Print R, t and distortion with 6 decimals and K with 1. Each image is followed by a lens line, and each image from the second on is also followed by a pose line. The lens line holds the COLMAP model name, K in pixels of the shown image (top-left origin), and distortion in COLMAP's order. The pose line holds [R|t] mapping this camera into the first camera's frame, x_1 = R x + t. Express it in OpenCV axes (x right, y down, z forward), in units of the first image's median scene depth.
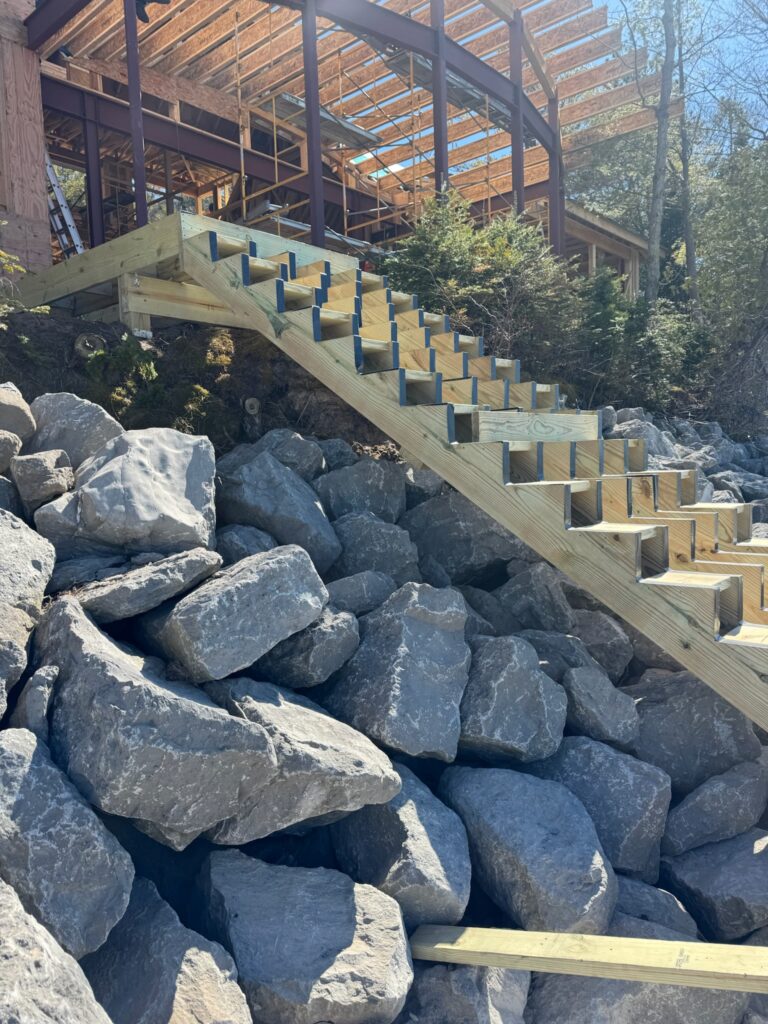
lens RADIAL K [[746.2, 0, 389.2], [0, 746.2, 524.4], [0, 0, 1]] dist [0.104400, -0.147908]
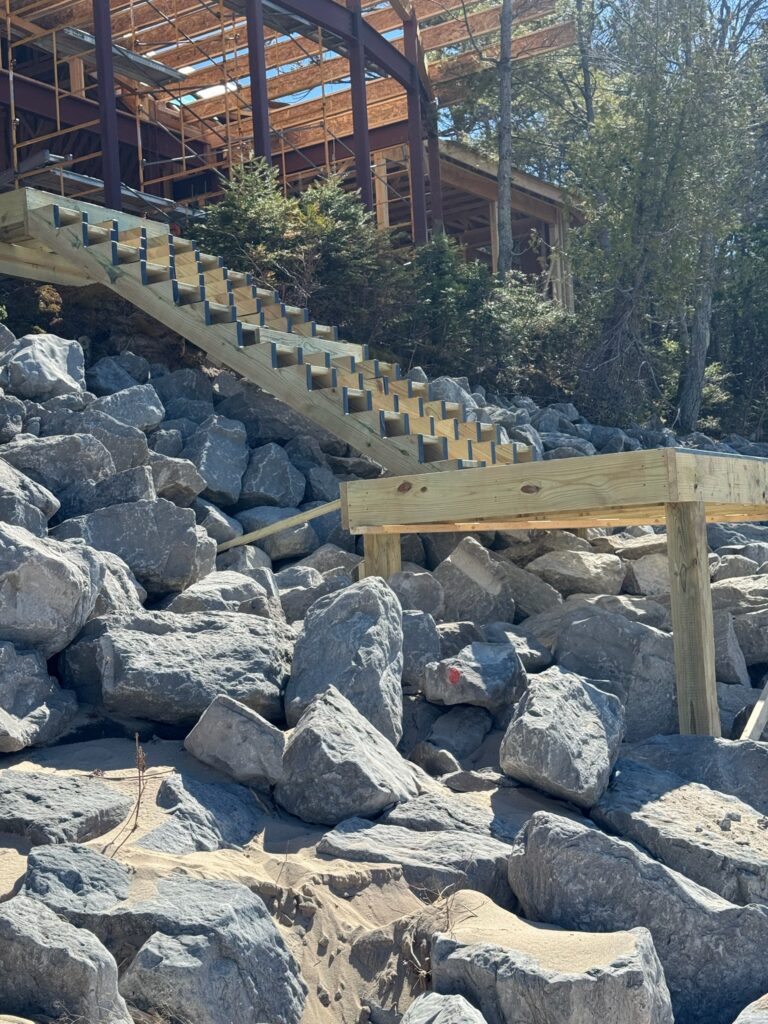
lens RADIAL K [[1444.3, 0, 384.0], [0, 1444.3, 512.0], [0, 0, 1]] dist [0.214212, -0.457834]
pose [[0.992597, -0.015878, 0.120413, 0.008615], [0.032024, 0.990550, -0.133362, 0.411119], [-0.117158, 0.136230, 0.983725, -1.239757]]
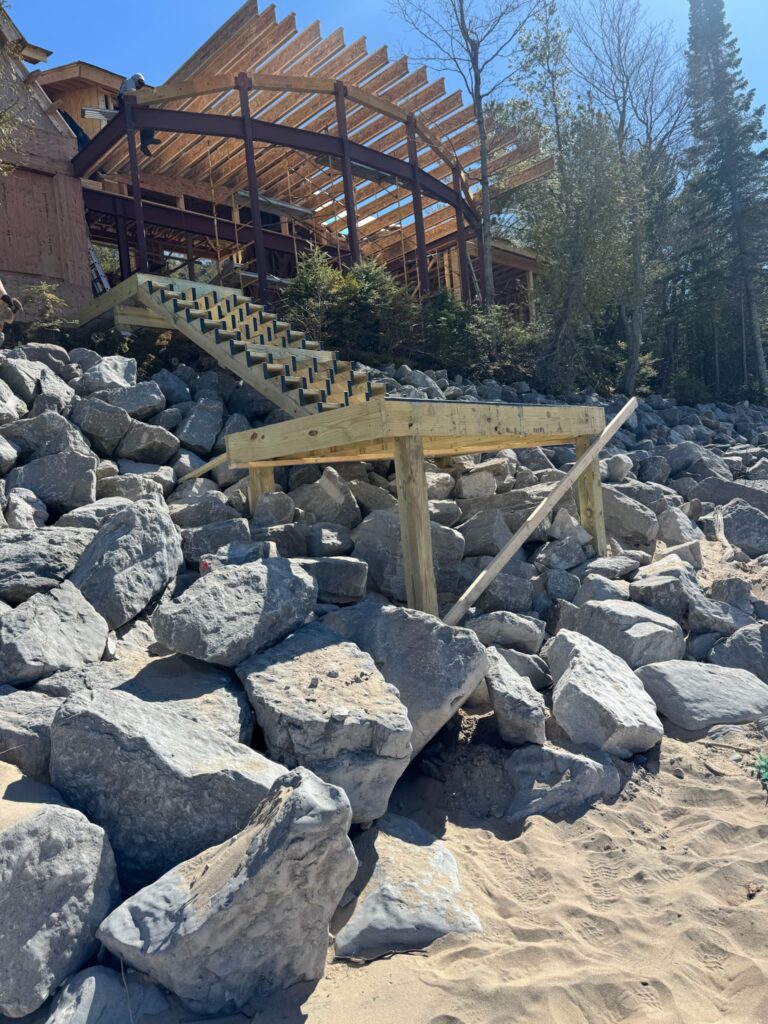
lens RADIAL K [[731.6, 0, 384.0], [0, 731.6, 512.0], [0, 0, 1]] dist [0.189038, -0.402875]
pose [[0.995339, -0.059325, -0.076038, 0.486230], [0.054425, 0.996402, -0.064976, 0.391312], [0.079619, 0.060535, 0.994986, -0.903320]]
